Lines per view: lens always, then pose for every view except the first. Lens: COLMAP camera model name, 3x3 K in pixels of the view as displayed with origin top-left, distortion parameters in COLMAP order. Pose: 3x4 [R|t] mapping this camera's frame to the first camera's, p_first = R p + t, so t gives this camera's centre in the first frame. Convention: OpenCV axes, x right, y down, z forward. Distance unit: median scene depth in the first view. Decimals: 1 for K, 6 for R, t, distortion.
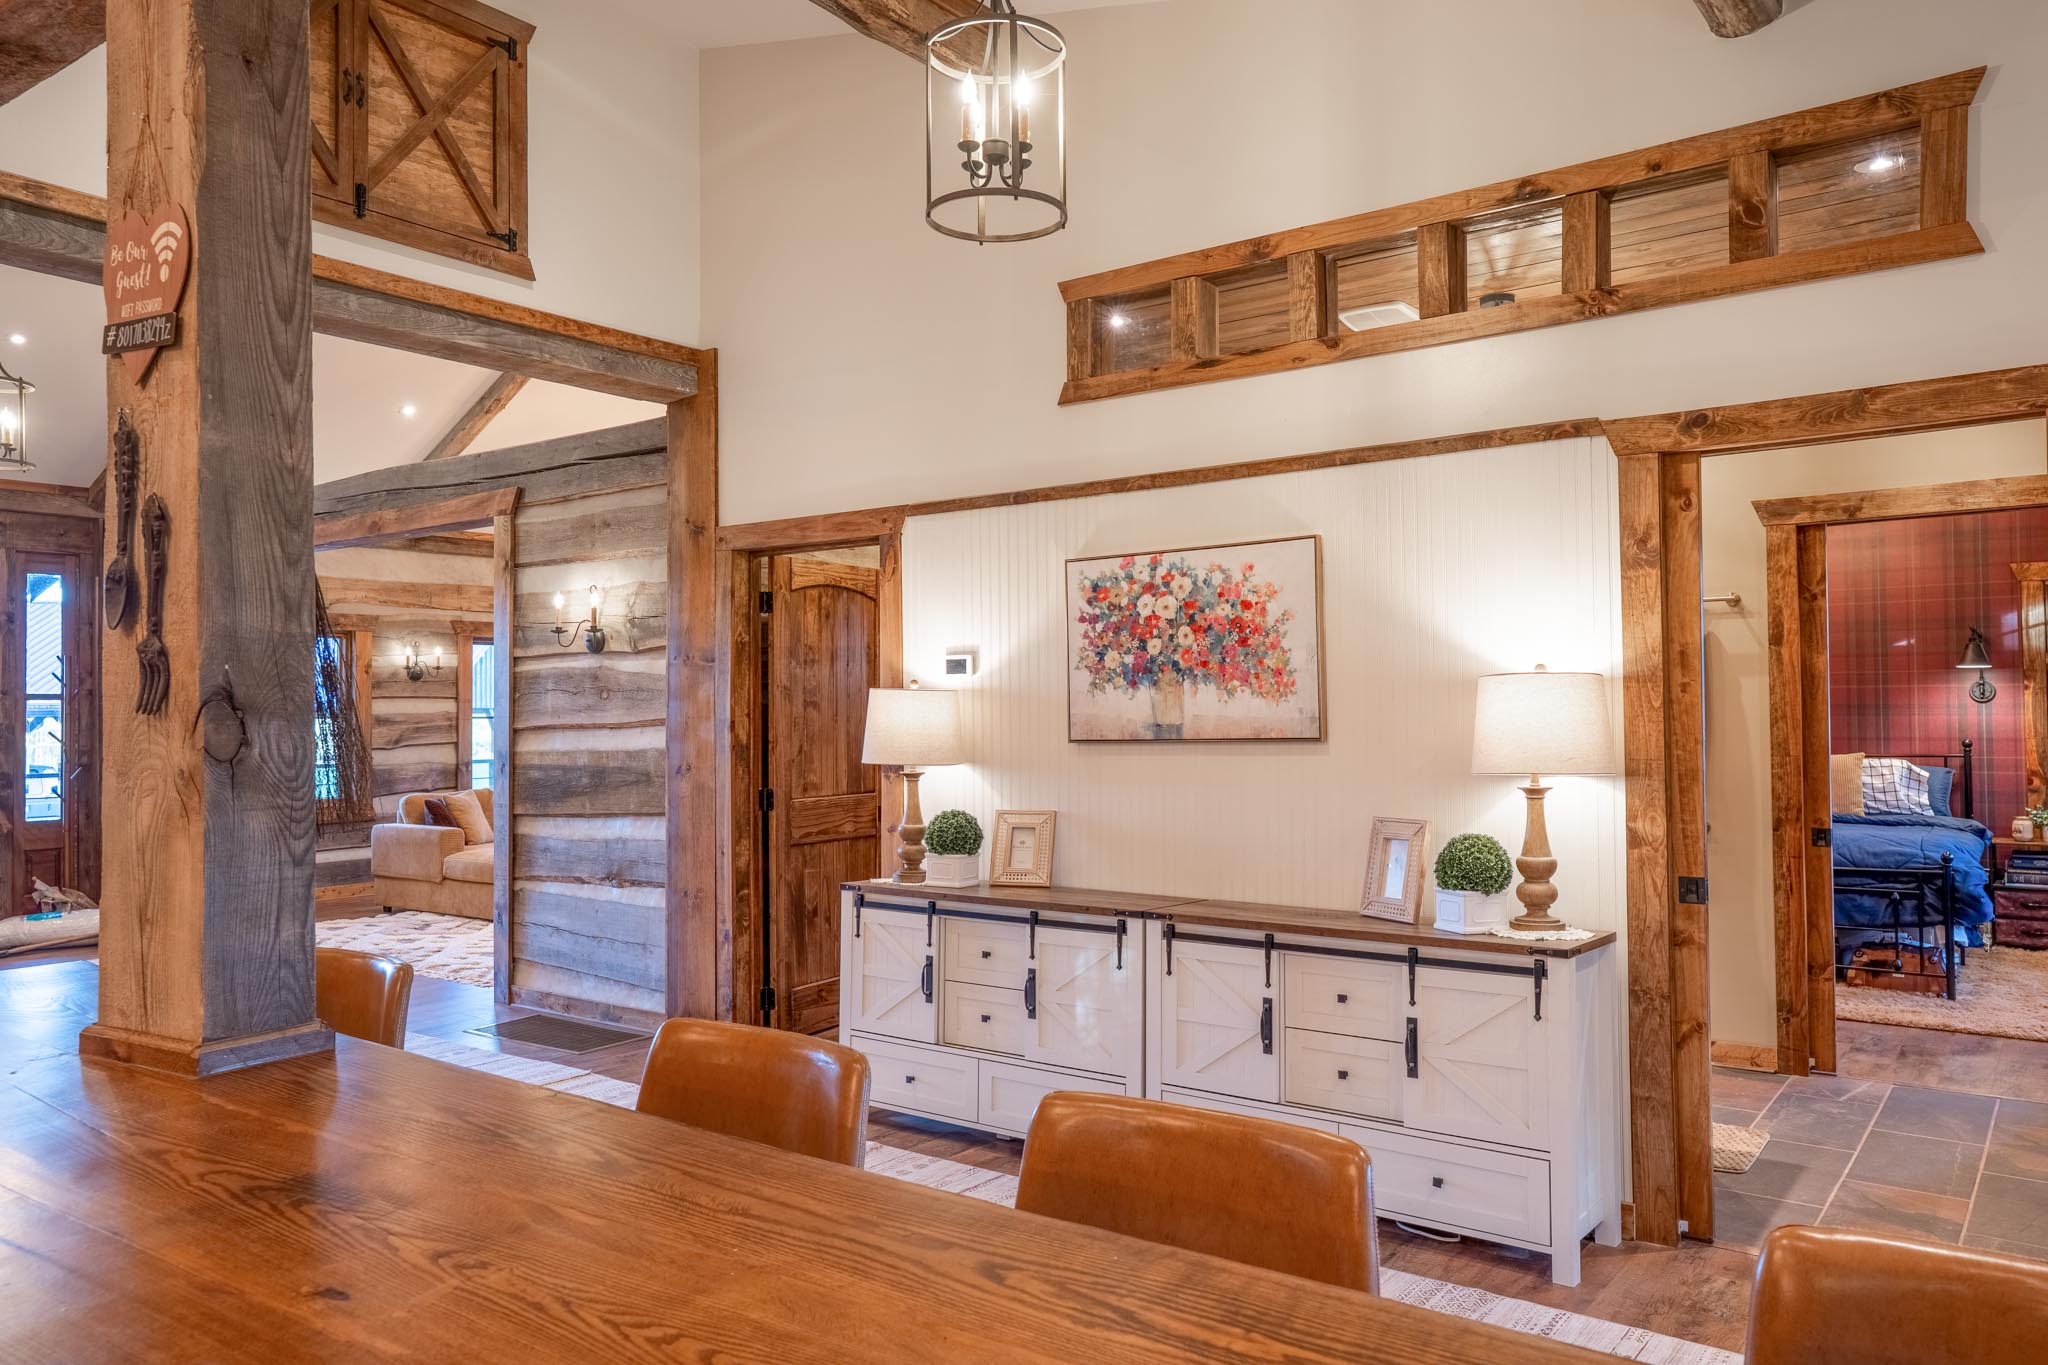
lens RADIAL K [[1482.1, 0, 1028.3], [0, 1482.1, 694.0], [0, 0, 1]] dist [0.007955, -0.001365]
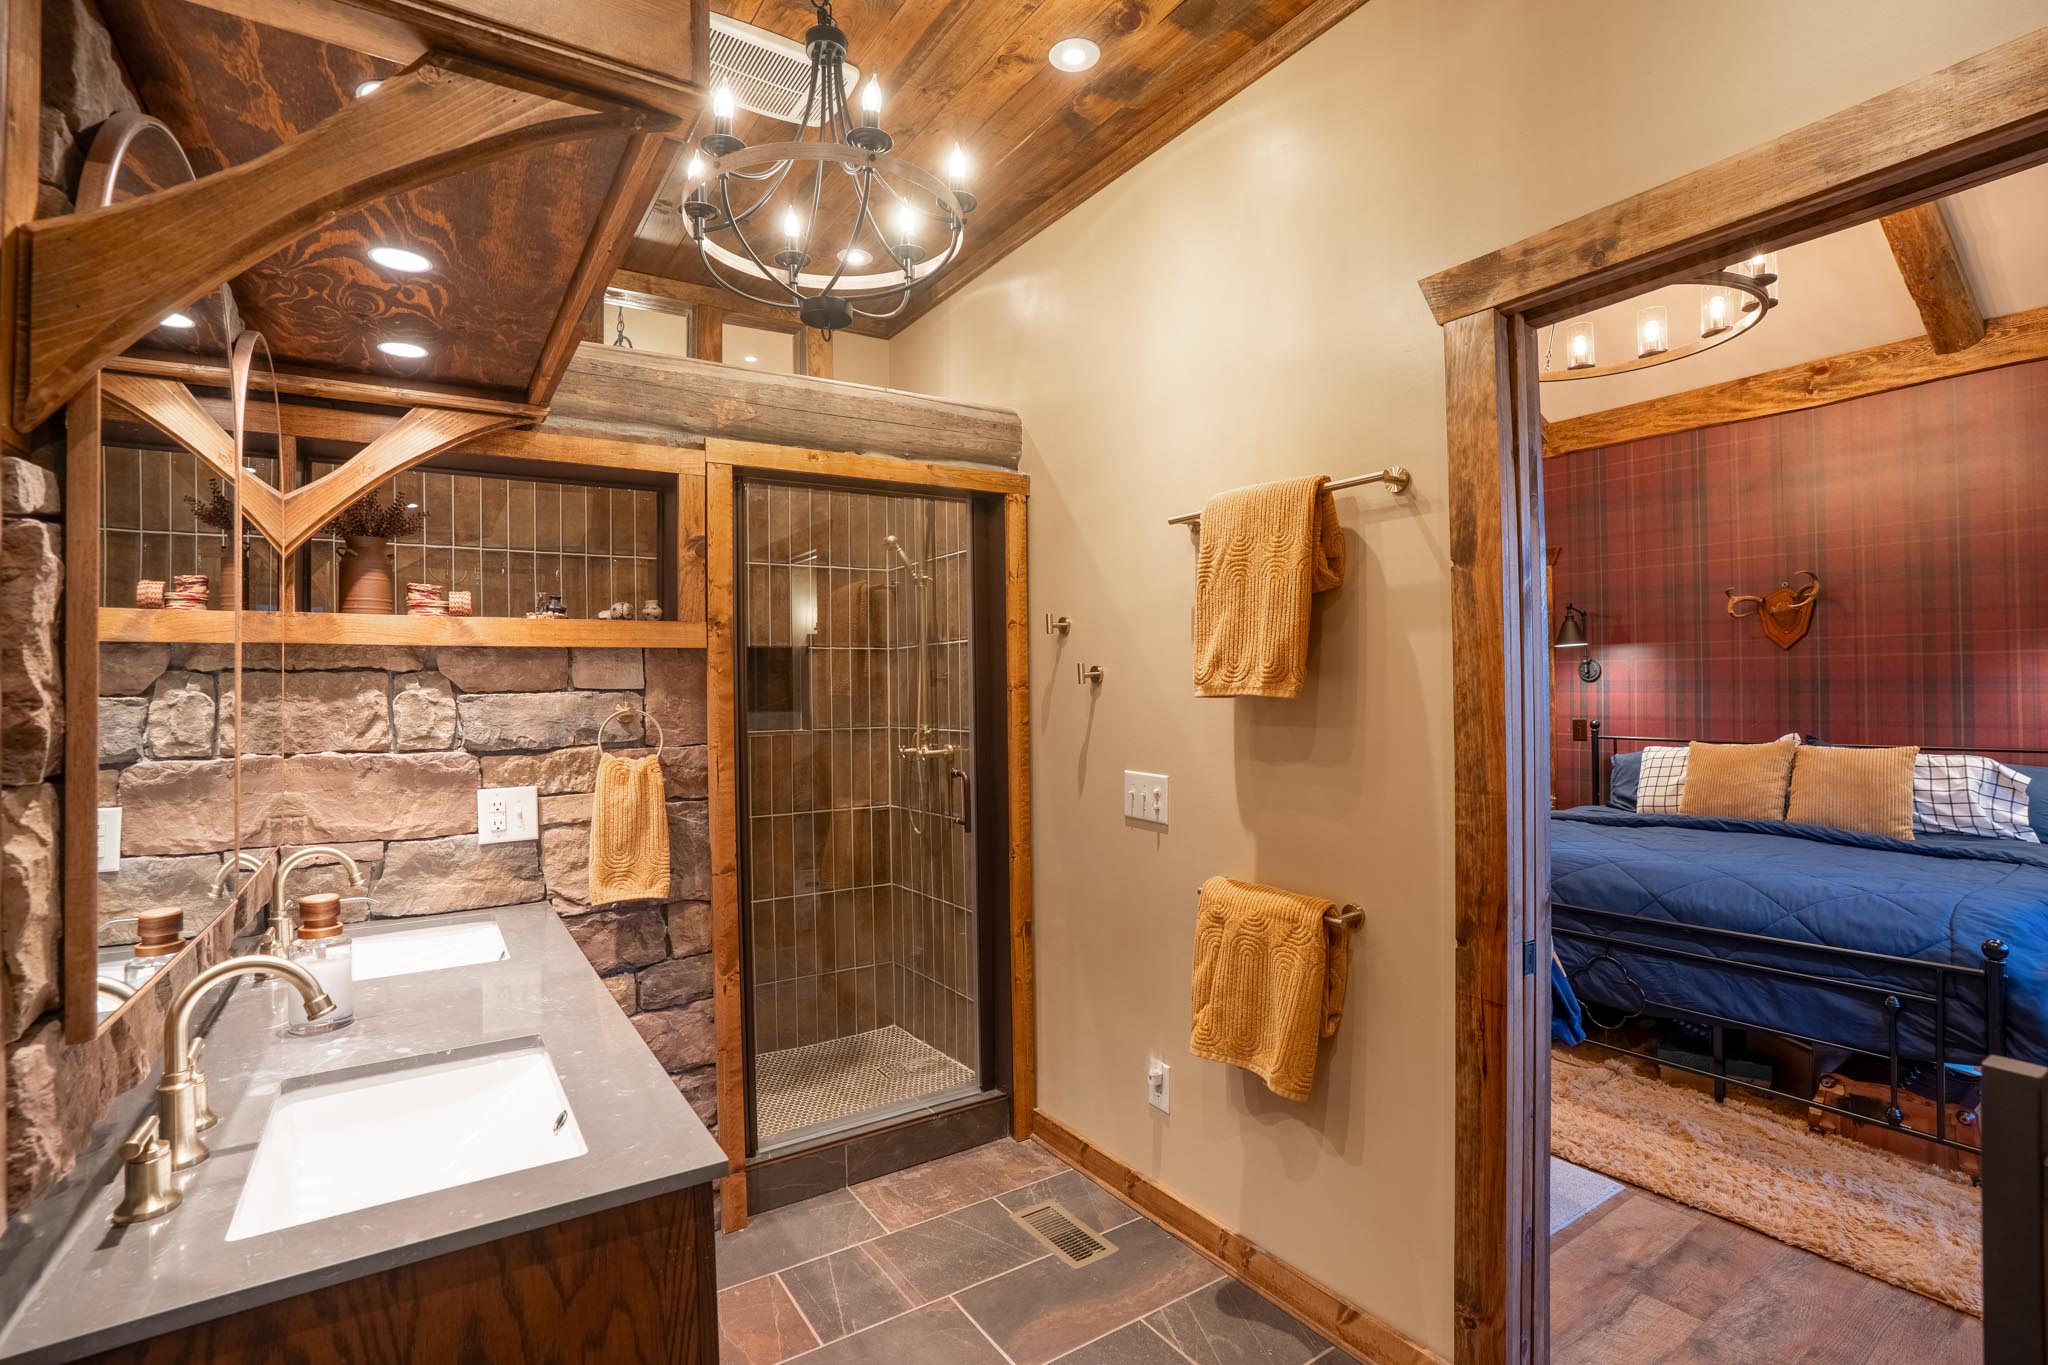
lens RADIAL K [[967.7, 0, 1008.0], [0, 967.7, 674.3], [0, 0, 1]] dist [-0.041963, 0.004731]
pose [[0.935450, 0.000891, -0.353459, 0.318933], [0.002362, 0.999959, 0.008772, 0.000168], [0.353452, -0.009040, 0.935409, 0.438202]]
